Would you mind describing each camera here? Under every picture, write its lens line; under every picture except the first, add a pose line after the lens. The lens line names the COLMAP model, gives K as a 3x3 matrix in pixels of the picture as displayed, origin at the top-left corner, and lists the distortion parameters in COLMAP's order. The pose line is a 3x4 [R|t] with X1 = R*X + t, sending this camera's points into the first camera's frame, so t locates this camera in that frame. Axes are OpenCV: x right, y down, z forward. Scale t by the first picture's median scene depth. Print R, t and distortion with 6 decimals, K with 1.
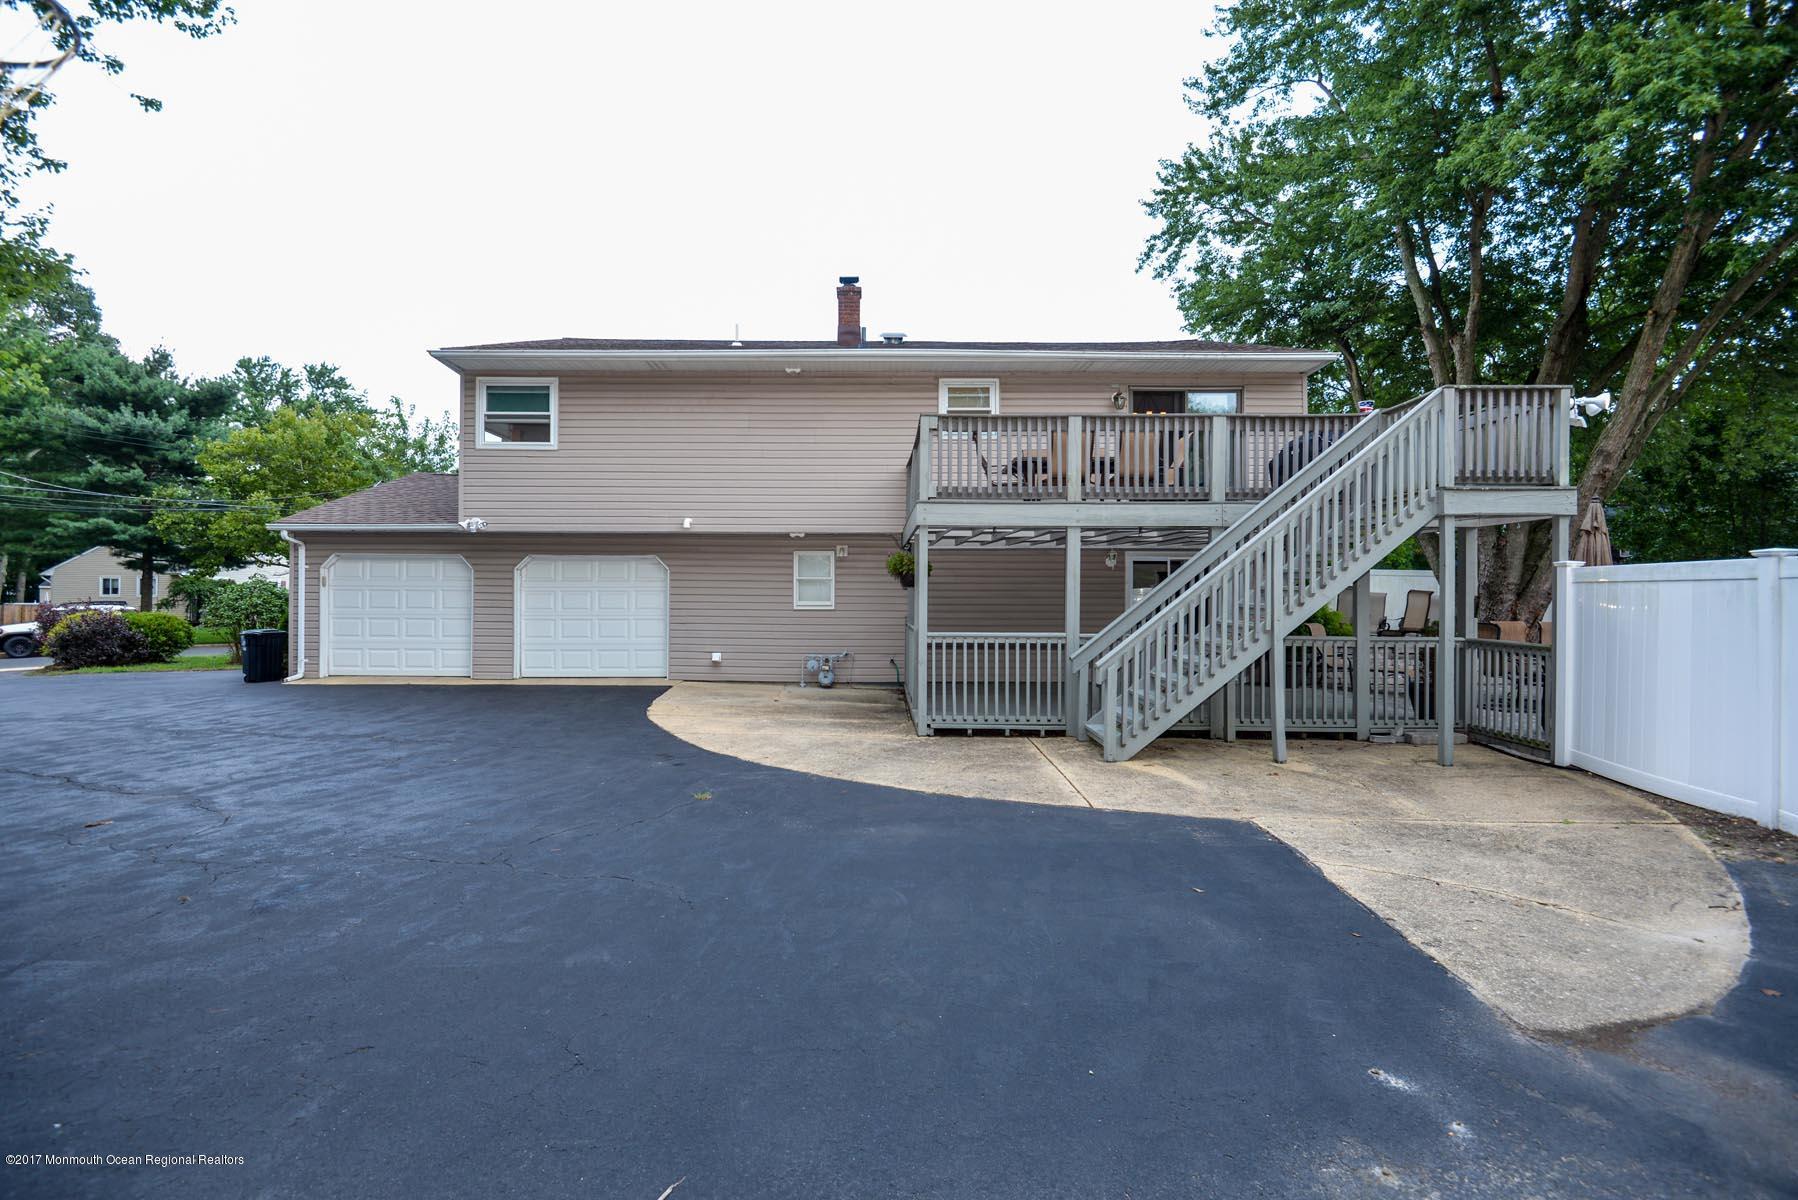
lens RADIAL K [[811.5, 0, 899.0], [0, 811.5, 600.0], [0, 0, 1]] dist [-0.000736, -0.010651]
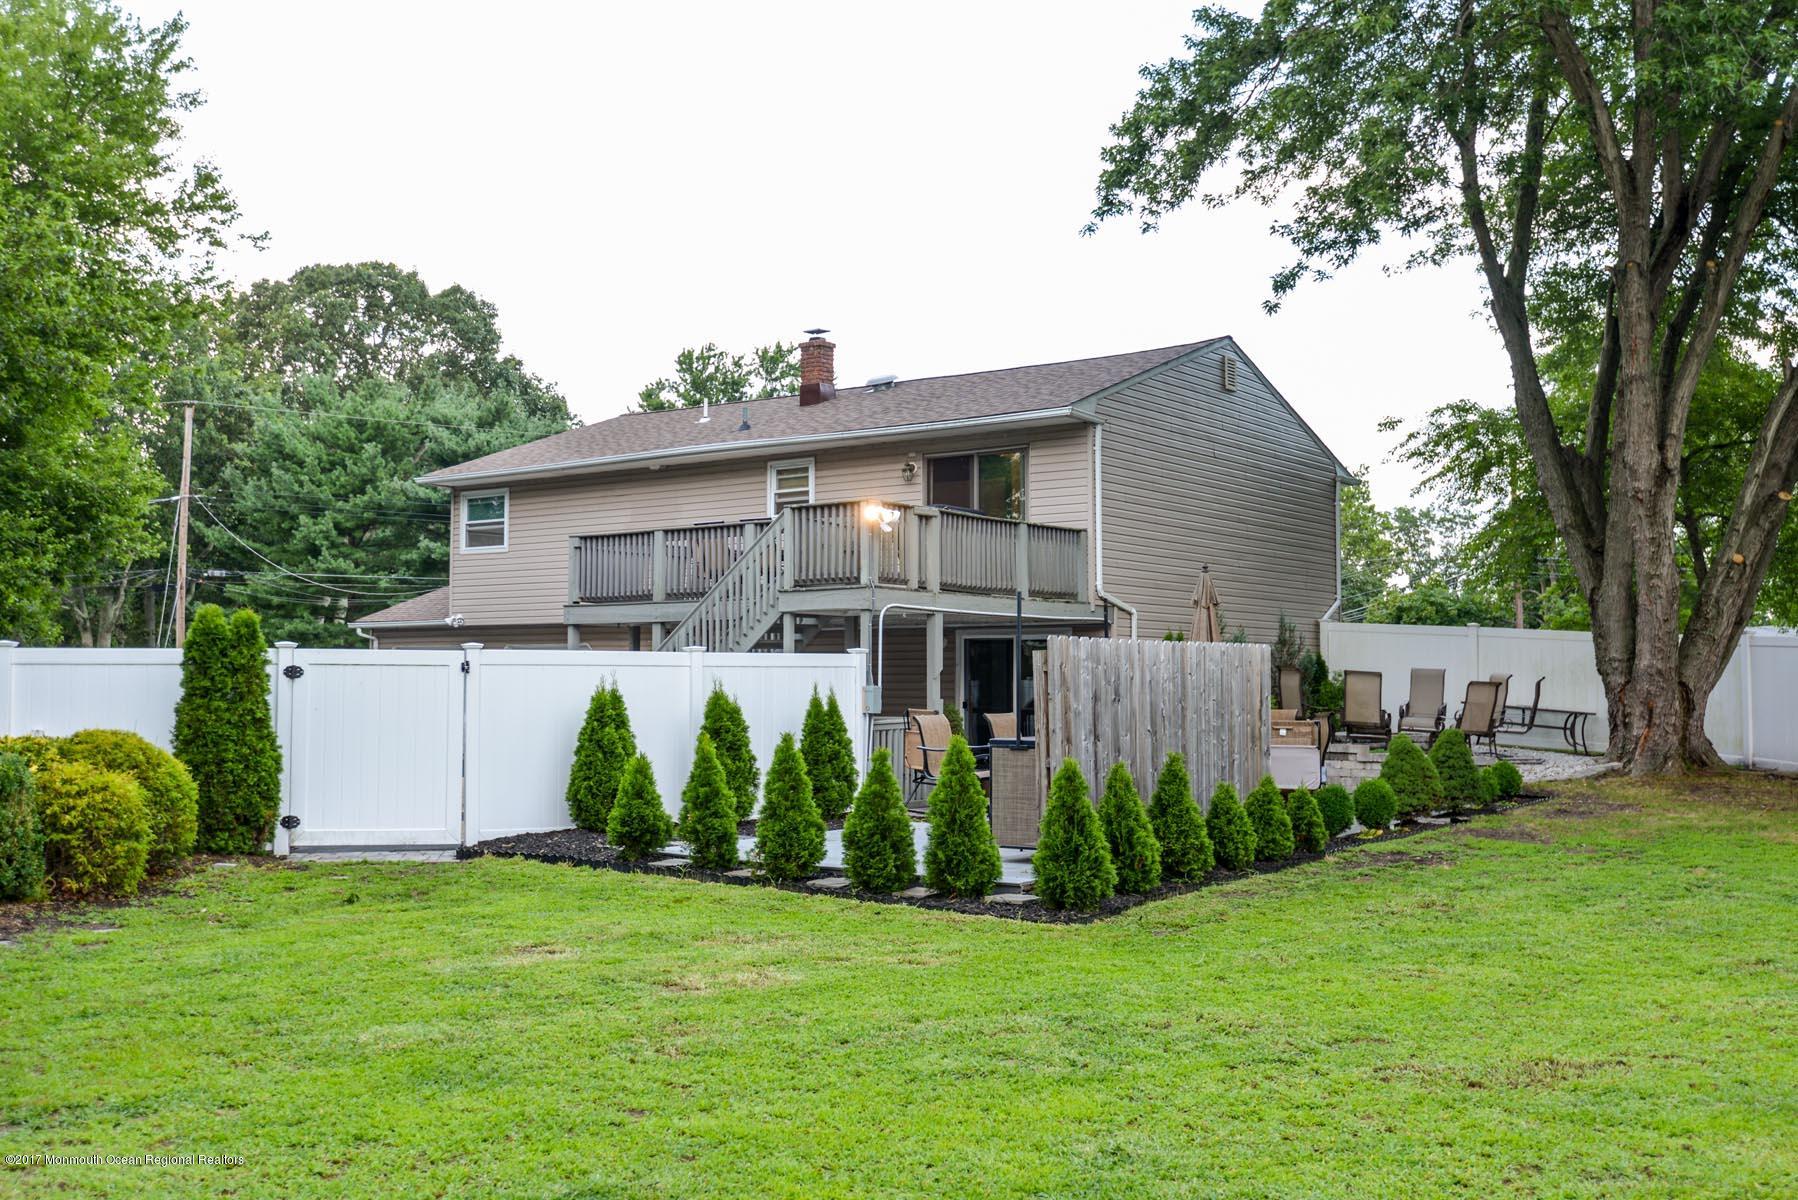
lens RADIAL K [[1708.5, 0, 899.0], [0, 1708.5, 600.0], [0, 0, 1]] dist [0.005931, 0.005472]
pose [[0.807086, -0.031452, -0.589596, 1.830650], [-0.001501, 0.998468, -0.055317, 0.015512], [0.590432, 0.045531, 0.805802, -0.760847]]
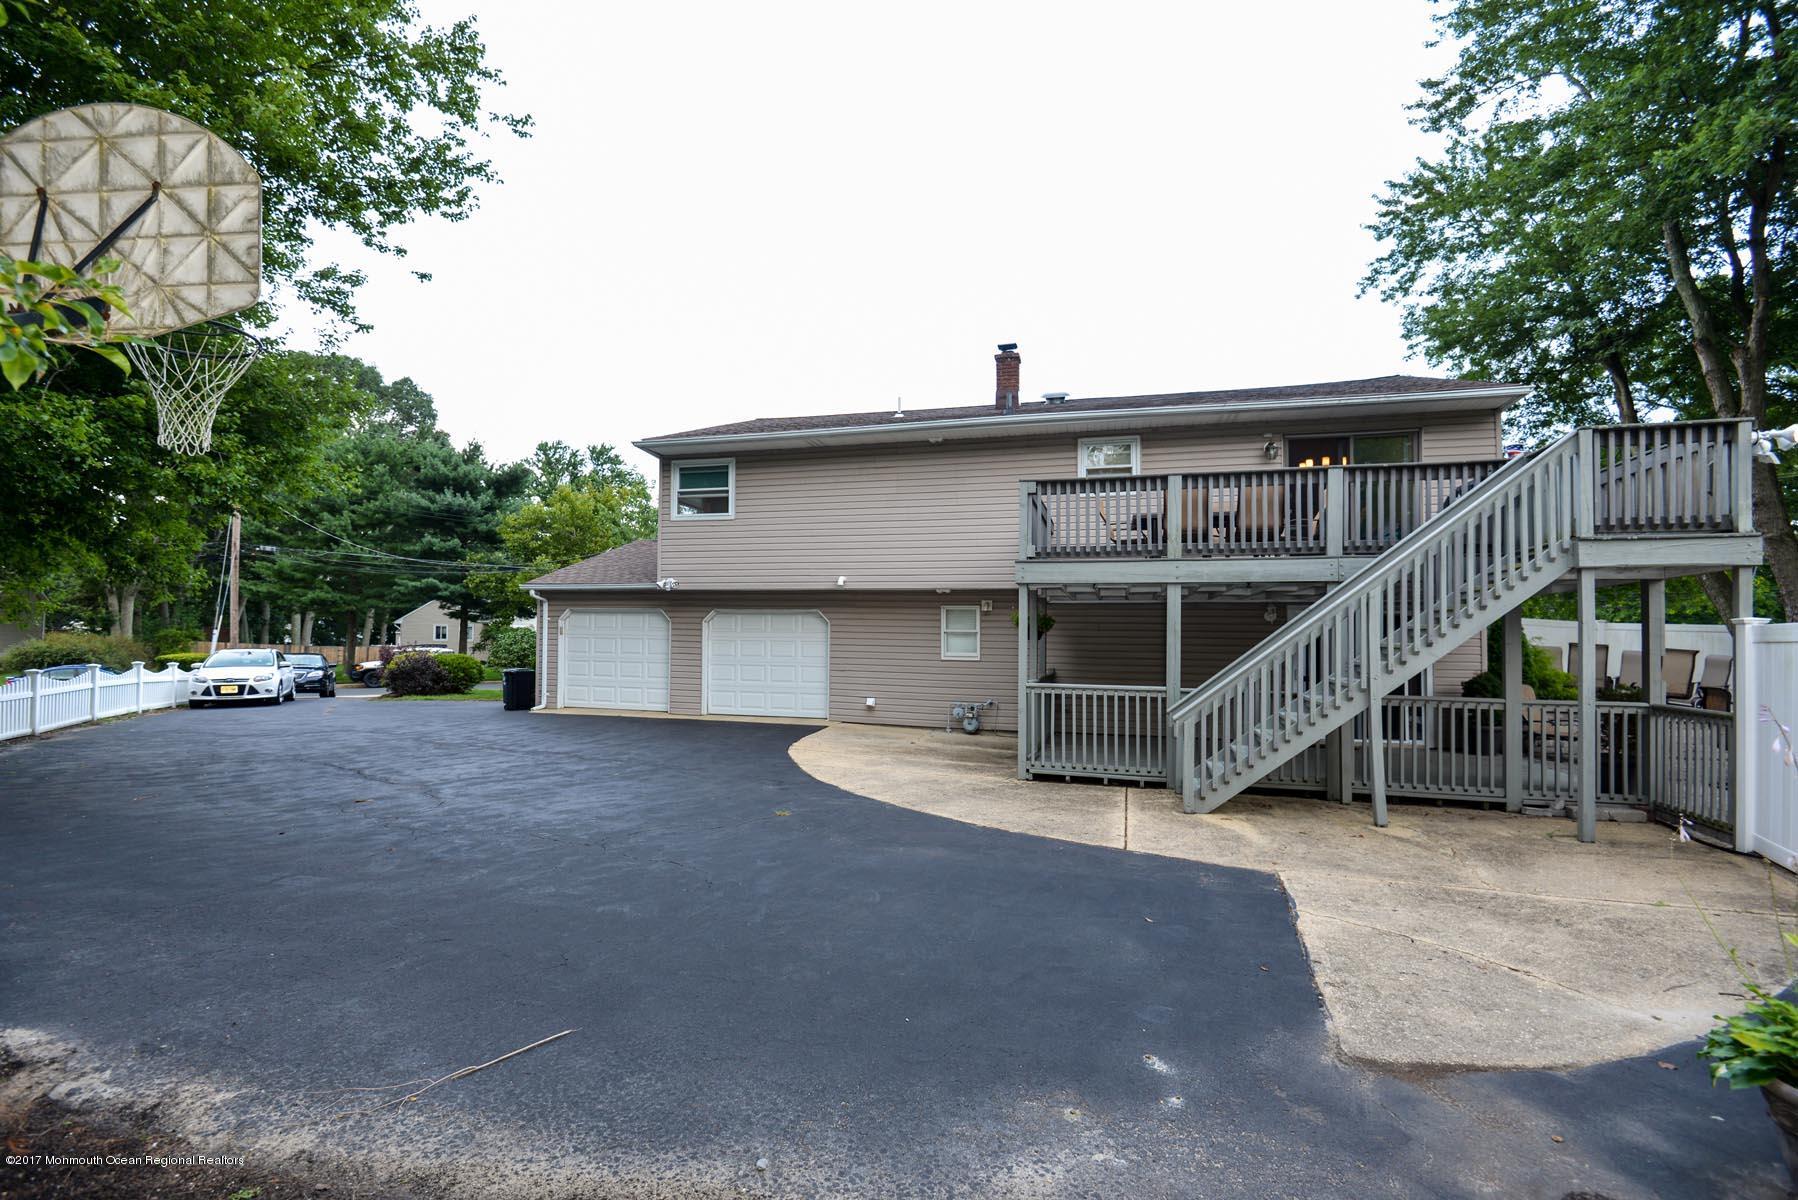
lens RADIAL K [[803.8, 0, 895.7], [0, 803.8, 637.4], [0, 0, 1]] dist [0.000164, -0.011654]
pose [[0.964028, 0.009110, -0.265644, 0.146217], [-0.013595, 0.999794, -0.015048, -0.001565], [0.265452, 0.018118, 0.963954, -0.065844]]
